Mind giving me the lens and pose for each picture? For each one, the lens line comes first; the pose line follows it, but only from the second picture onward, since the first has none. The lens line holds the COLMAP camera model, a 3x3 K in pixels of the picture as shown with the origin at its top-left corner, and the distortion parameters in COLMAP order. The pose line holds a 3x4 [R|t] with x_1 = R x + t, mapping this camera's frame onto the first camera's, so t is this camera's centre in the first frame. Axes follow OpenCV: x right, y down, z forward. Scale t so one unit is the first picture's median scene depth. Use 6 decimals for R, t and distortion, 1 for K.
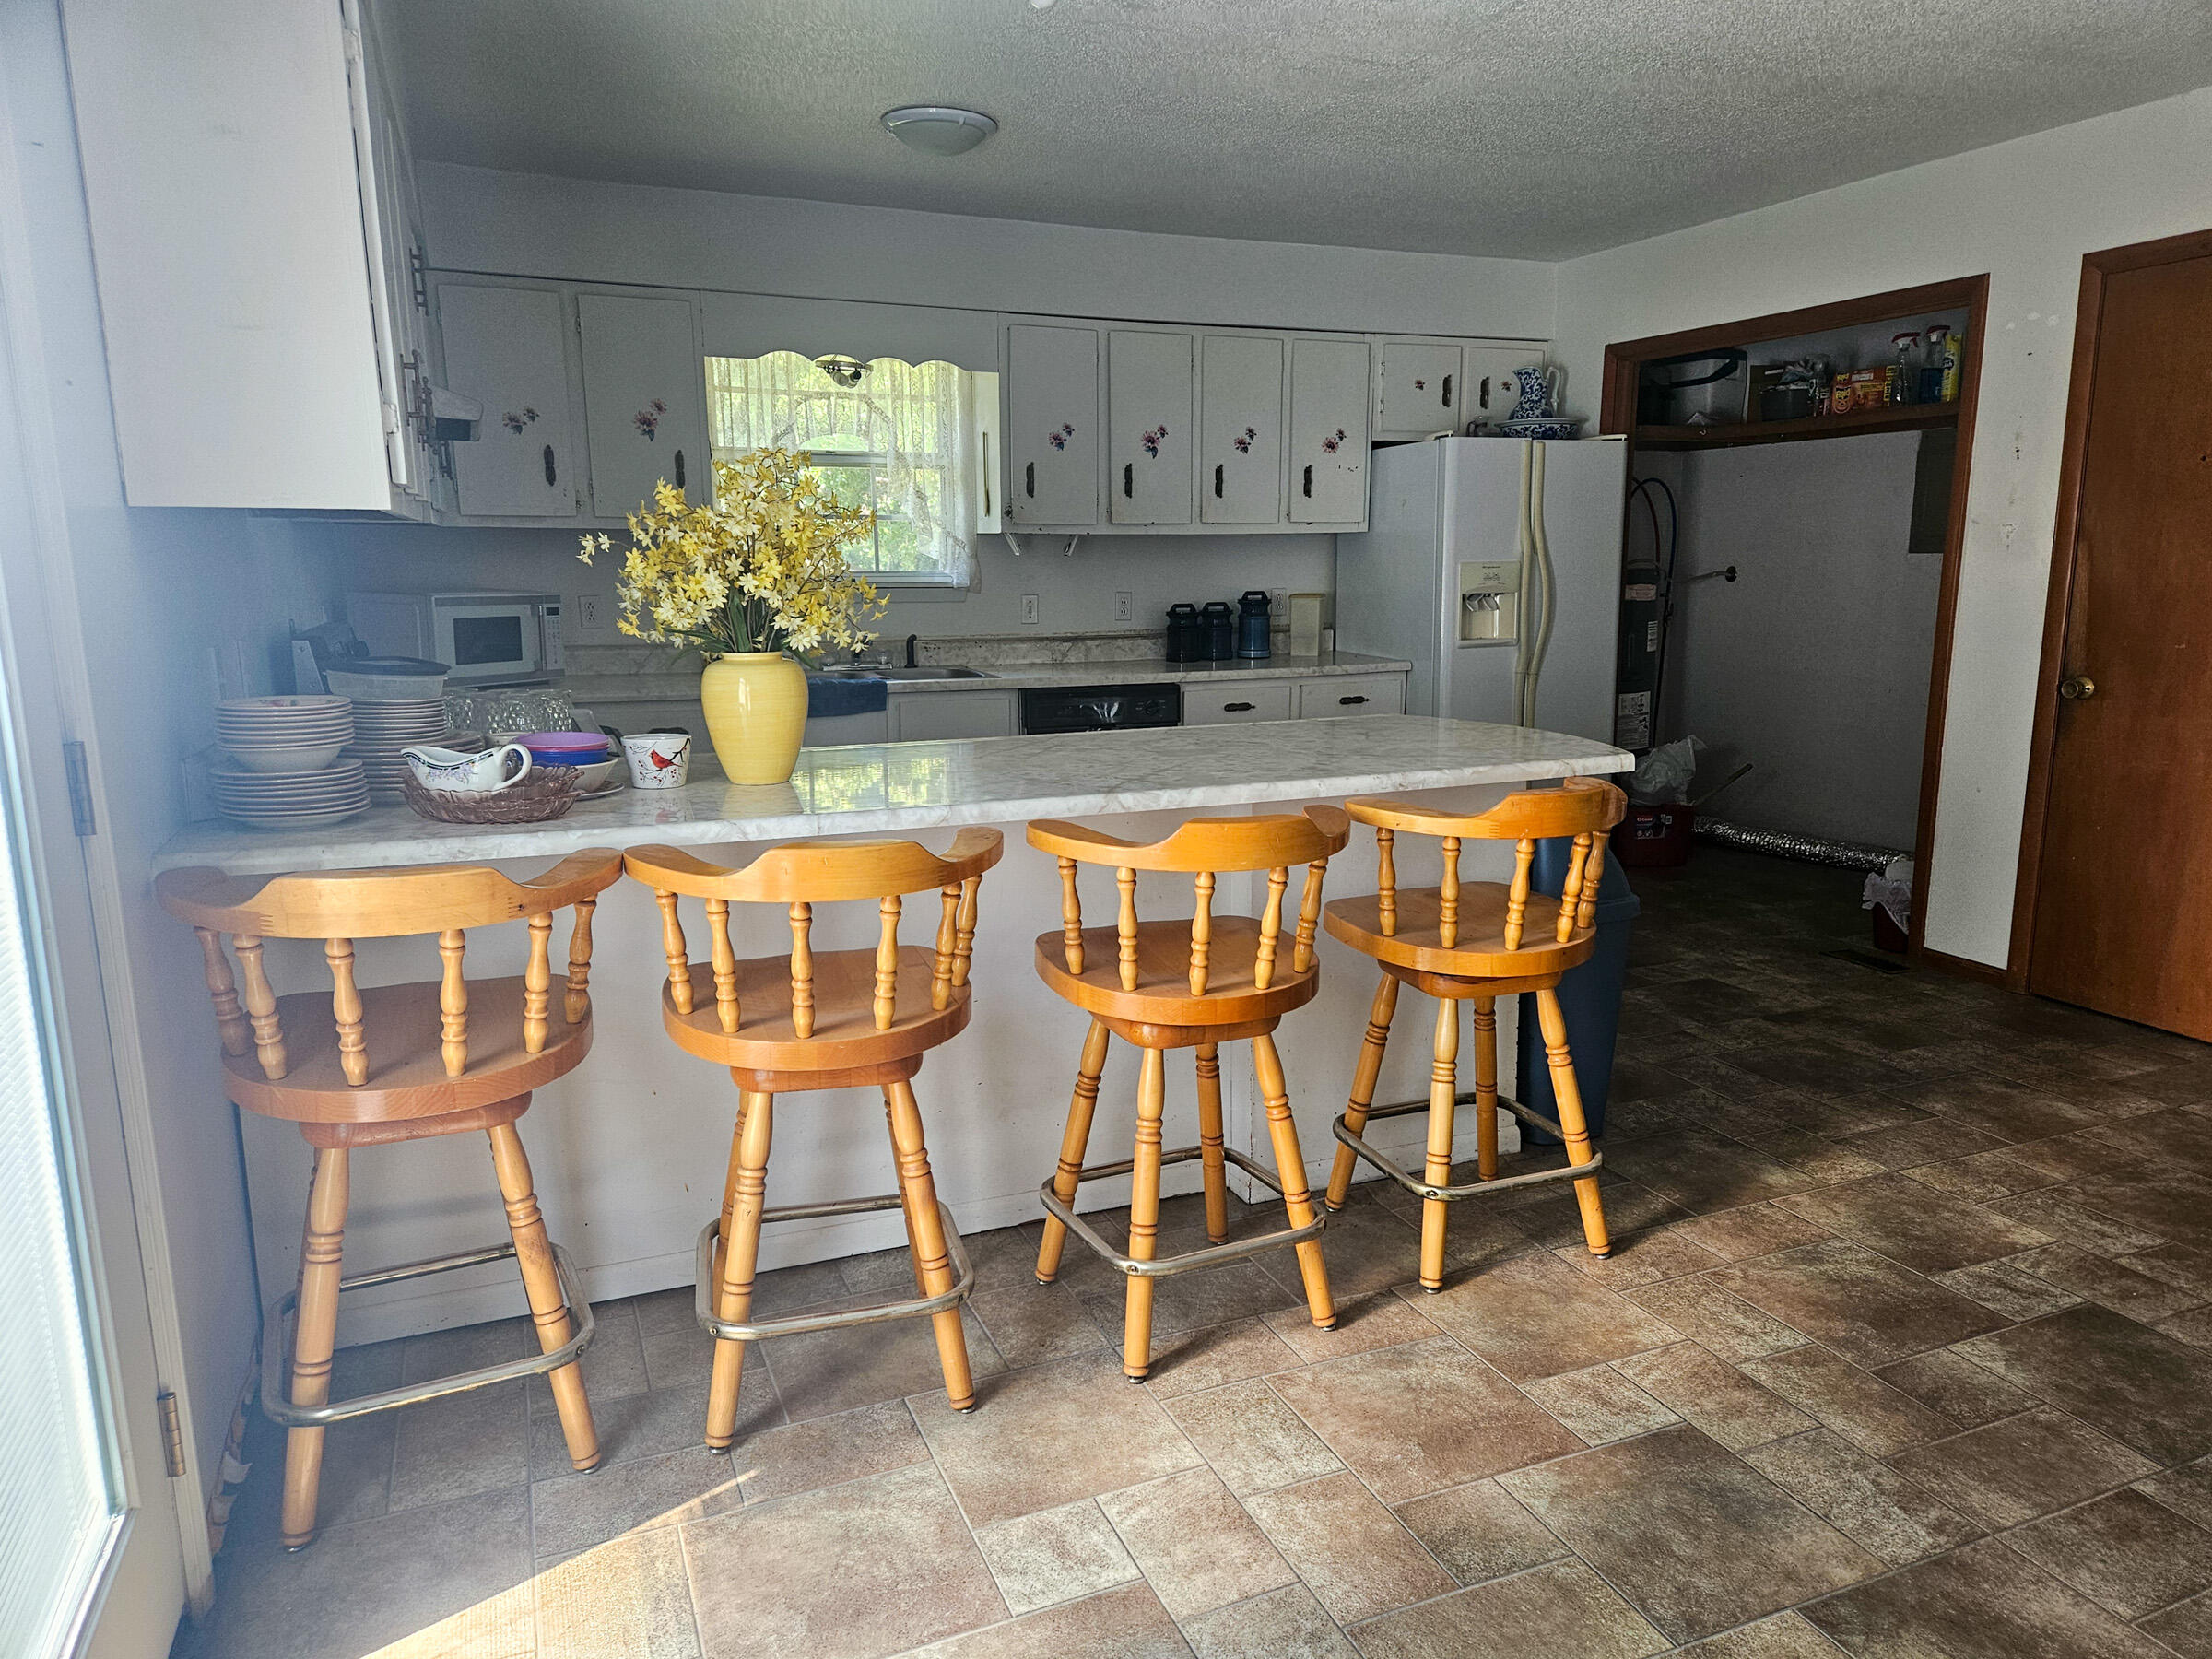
lens RADIAL K [[1498.0, 0, 1097.7], [0, 1498.0, 842.1], [0, 0, 1]] dist [0.073610, -0.064236]
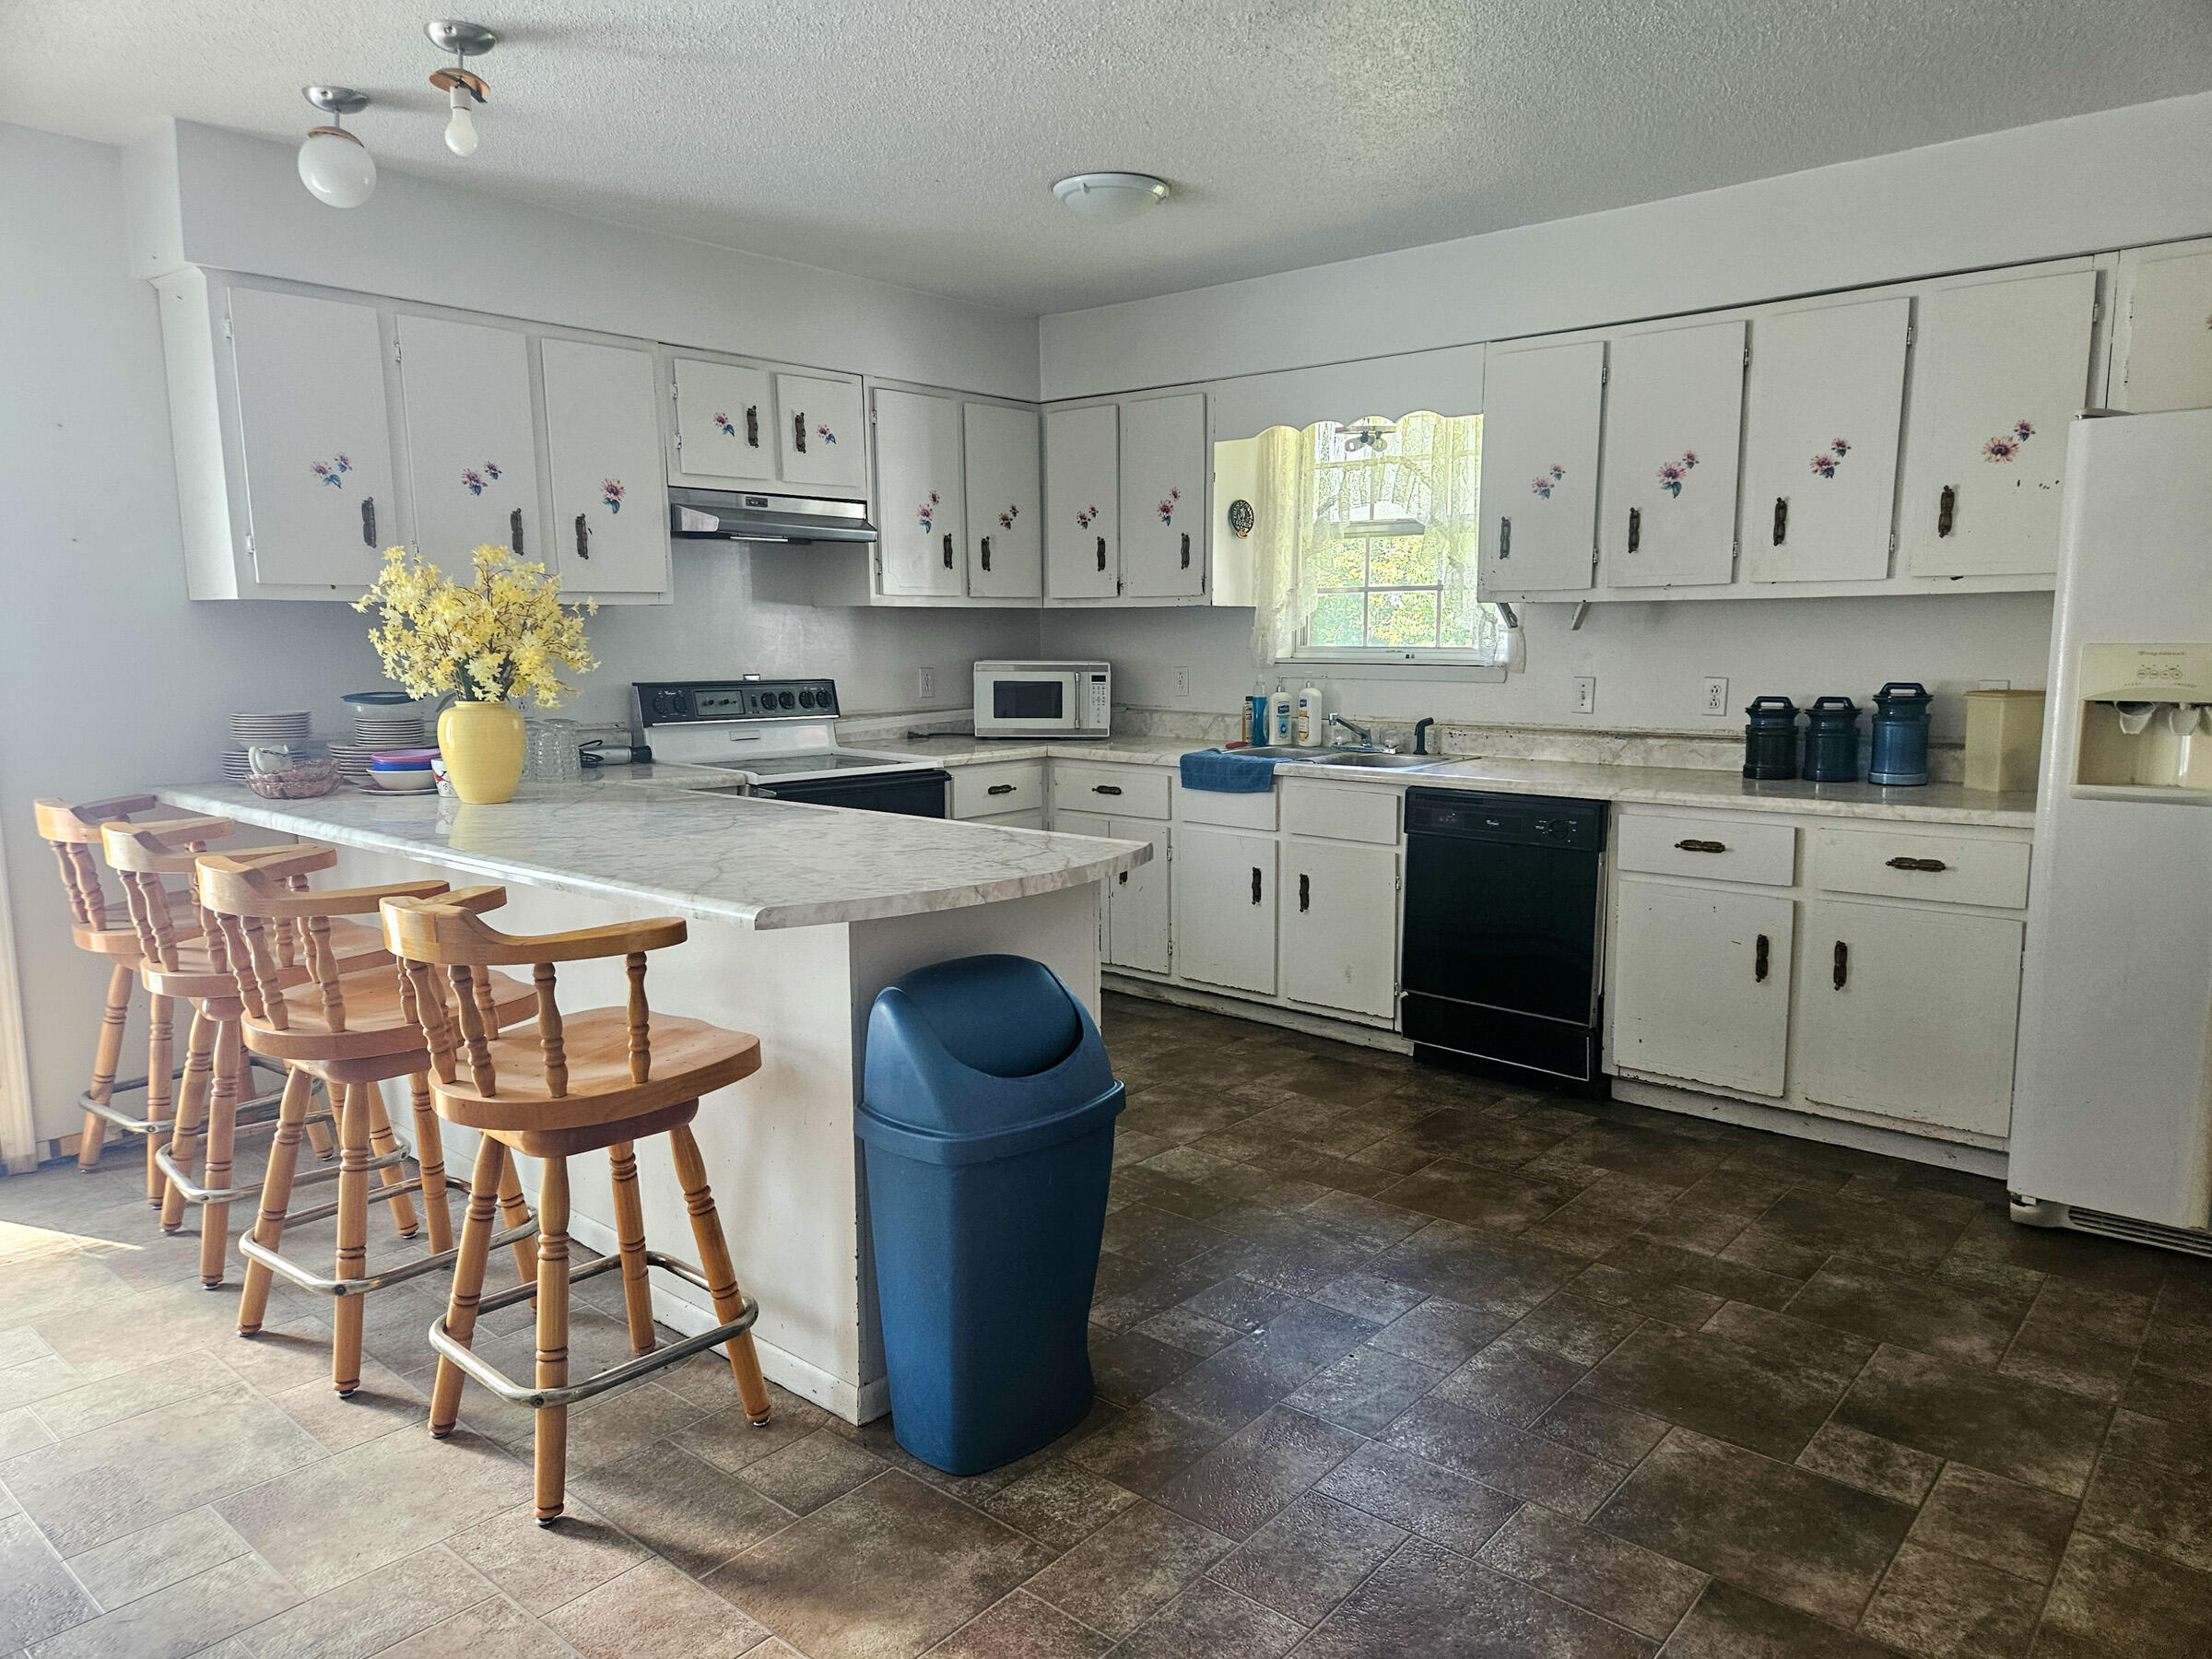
lens RADIAL K [[1472.7, 0, 1130.5], [0, 1472.7, 837.3], [0, 0, 1]] dist [0.078722, -0.056741]
pose [[0.447724, 0.128621, -0.884873, 0.585840], [-0.166644, 0.984265, 0.058750, -0.090997], [0.878506, 0.121155, 0.462113, 0.452873]]
